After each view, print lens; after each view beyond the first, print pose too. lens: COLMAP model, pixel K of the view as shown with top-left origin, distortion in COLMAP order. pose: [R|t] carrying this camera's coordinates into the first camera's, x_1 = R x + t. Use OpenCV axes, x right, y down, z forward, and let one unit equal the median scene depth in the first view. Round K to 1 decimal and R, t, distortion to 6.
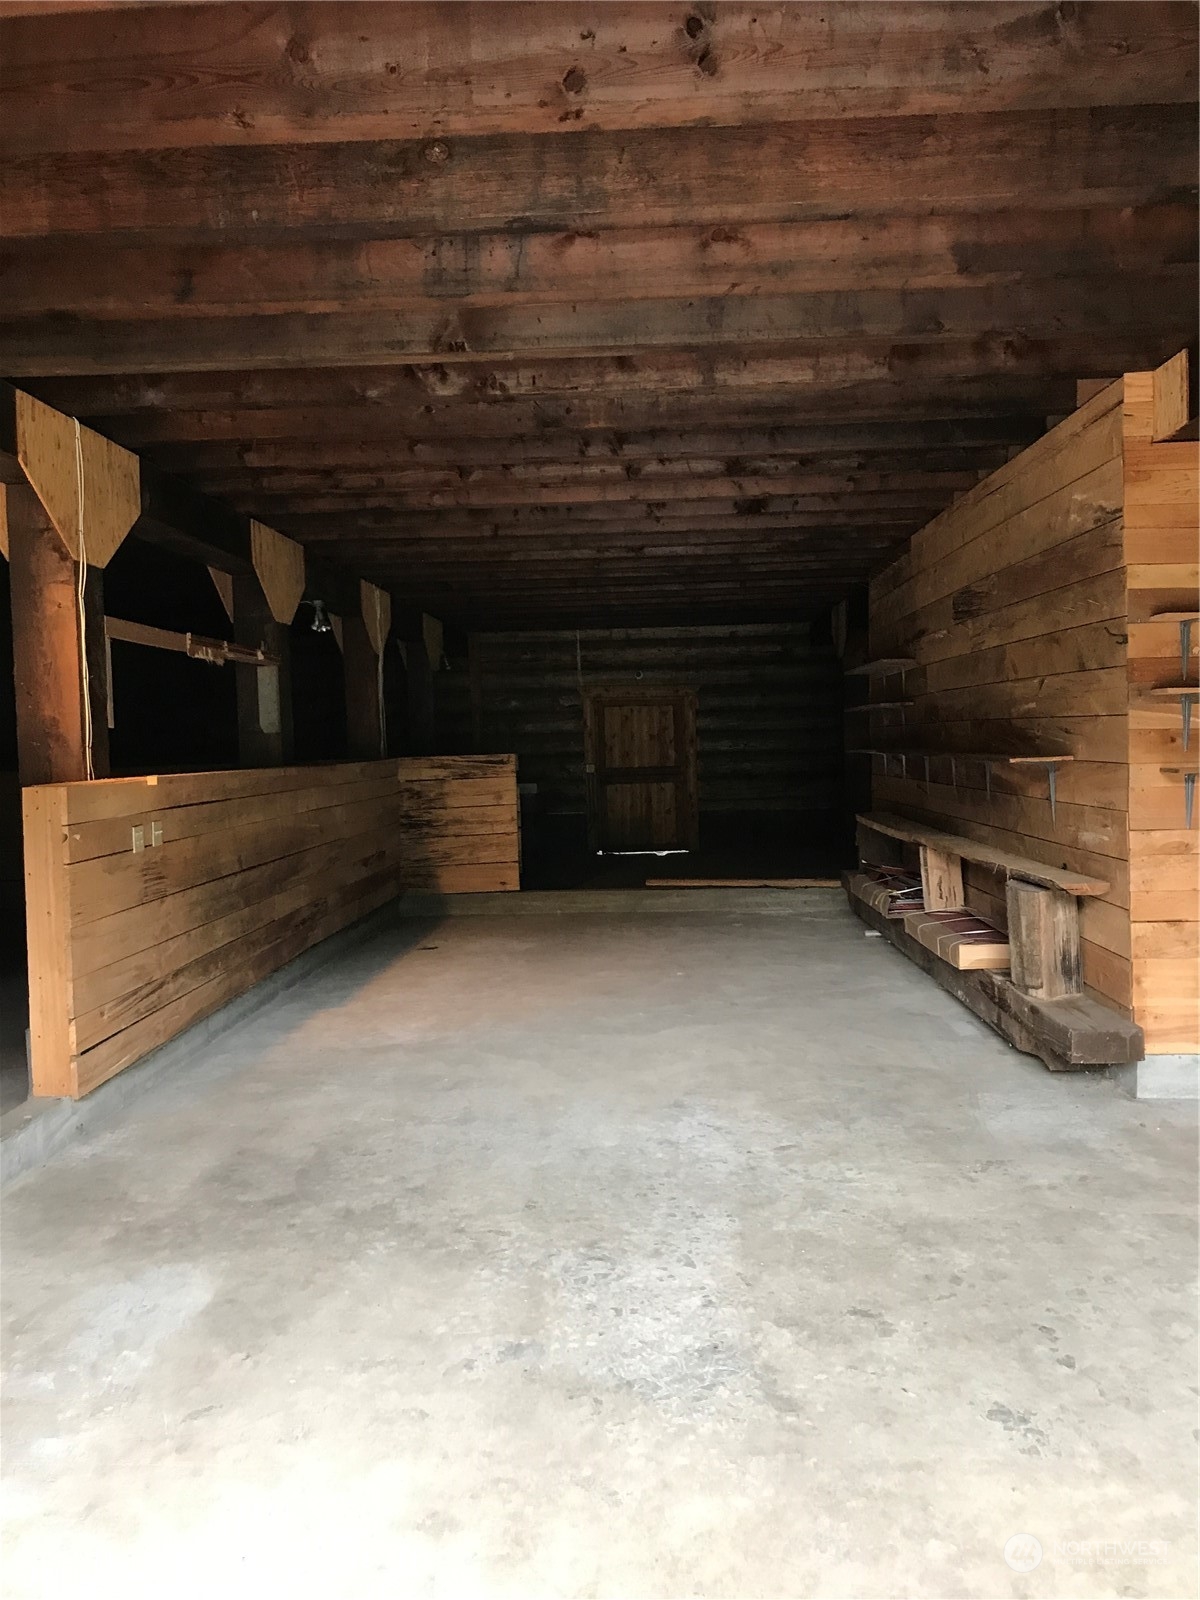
lens RADIAL K [[1298.6, 0, 595.1], [0, 1298.6, 766.9], [0, 0, 1]] dist [0.034859, -0.043940]
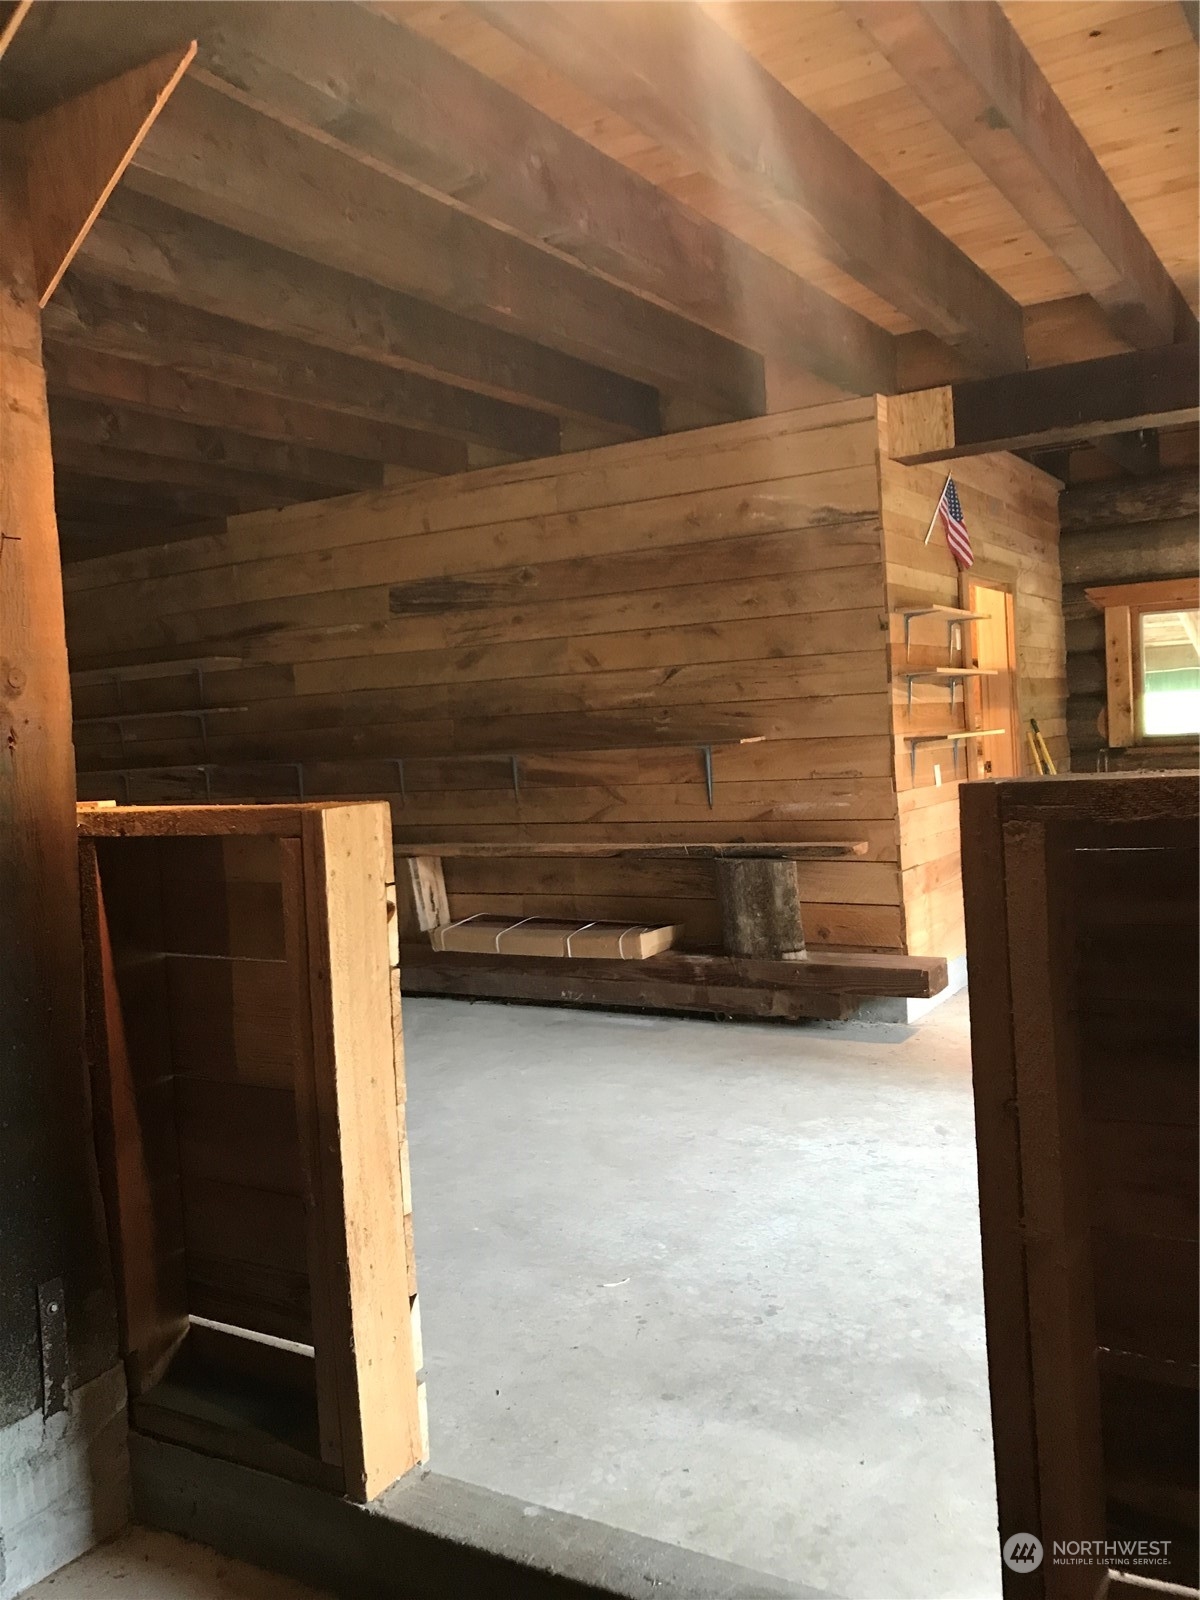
lens RADIAL K [[1298.6, 0, 605.4], [0, 1298.6, 789.8], [0, 0, 1]] dist [0.034859, -0.043940]
pose [[0.491250, -0.047639, 0.869715, -0.681994], [0.063629, 0.997798, 0.018715, 0.007458], [-0.868691, 0.046145, 0.493200, 0.626297]]
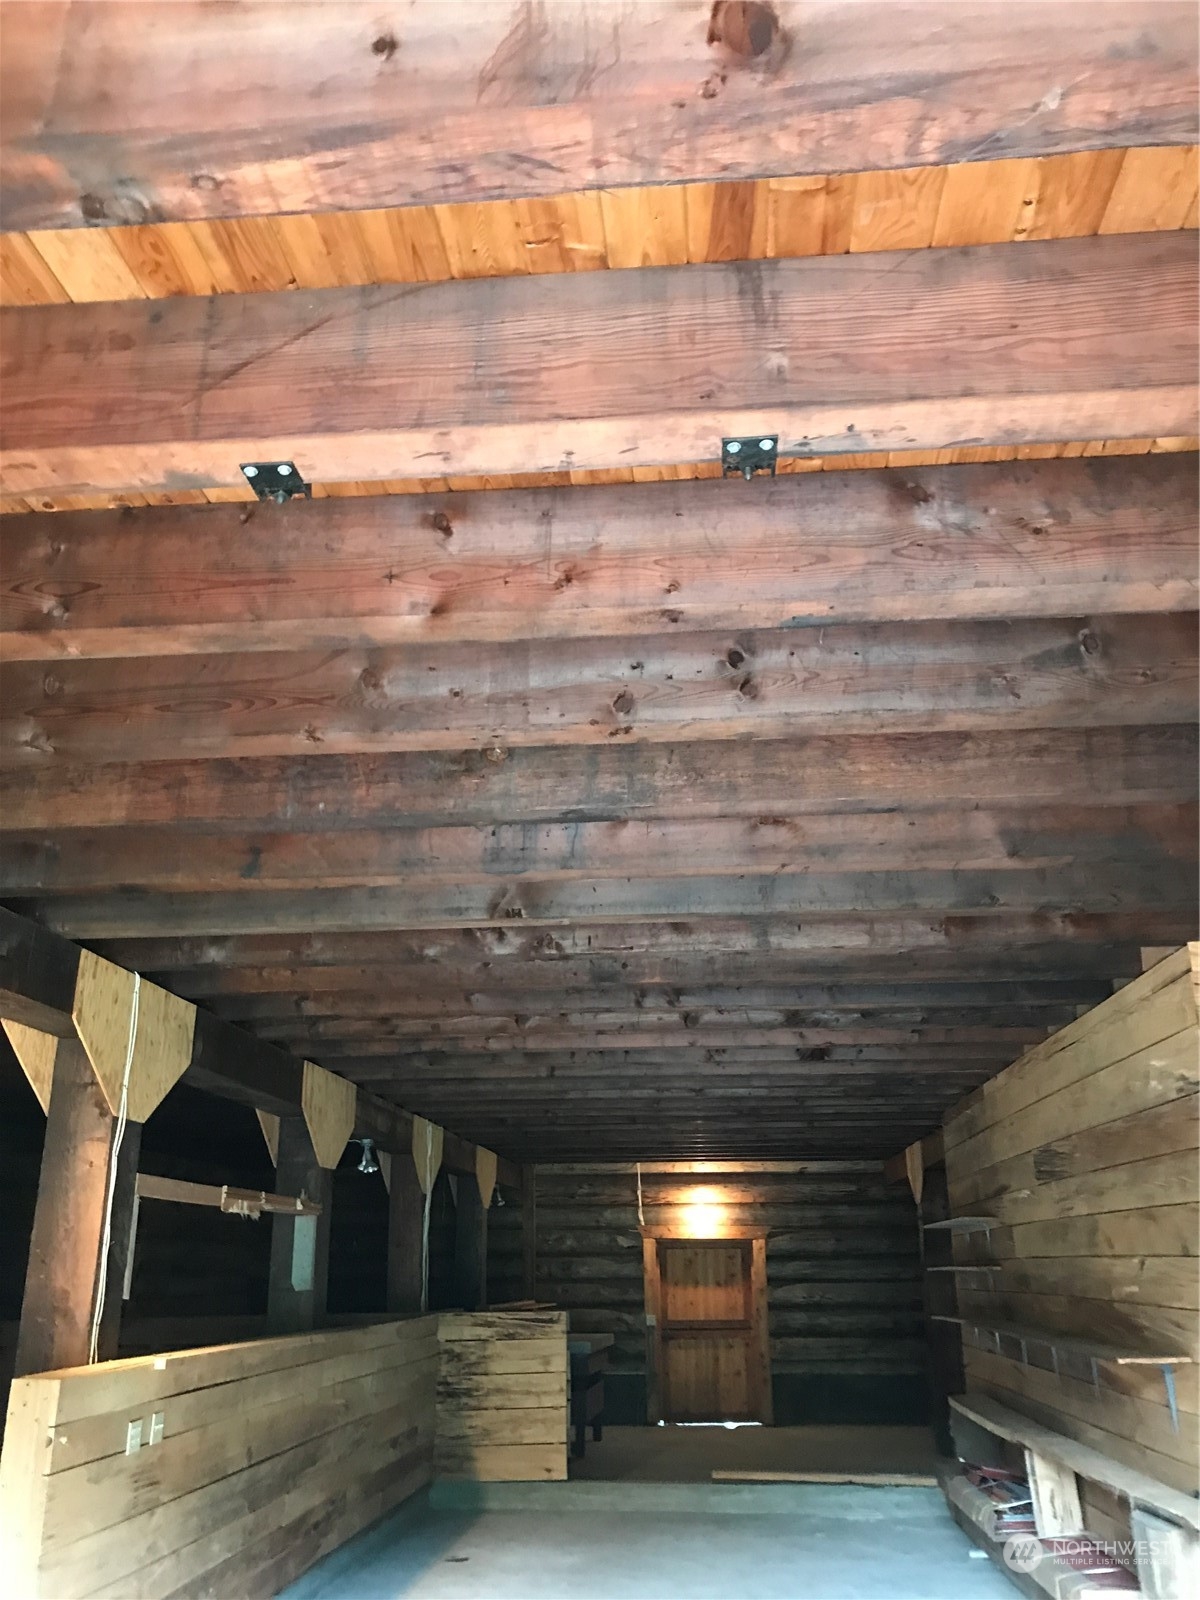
lens RADIAL K [[1298.6, 0, 599.9], [0, 1298.6, 792.3], [0, 0, 1]] dist [0.034859, -0.043940]
pose [[0.998864, 0.004872, -0.047397, 0.007730], [-0.021664, 0.932427, -0.360708, -0.040132], [0.042437, 0.361325, 0.931474, 0.021190]]
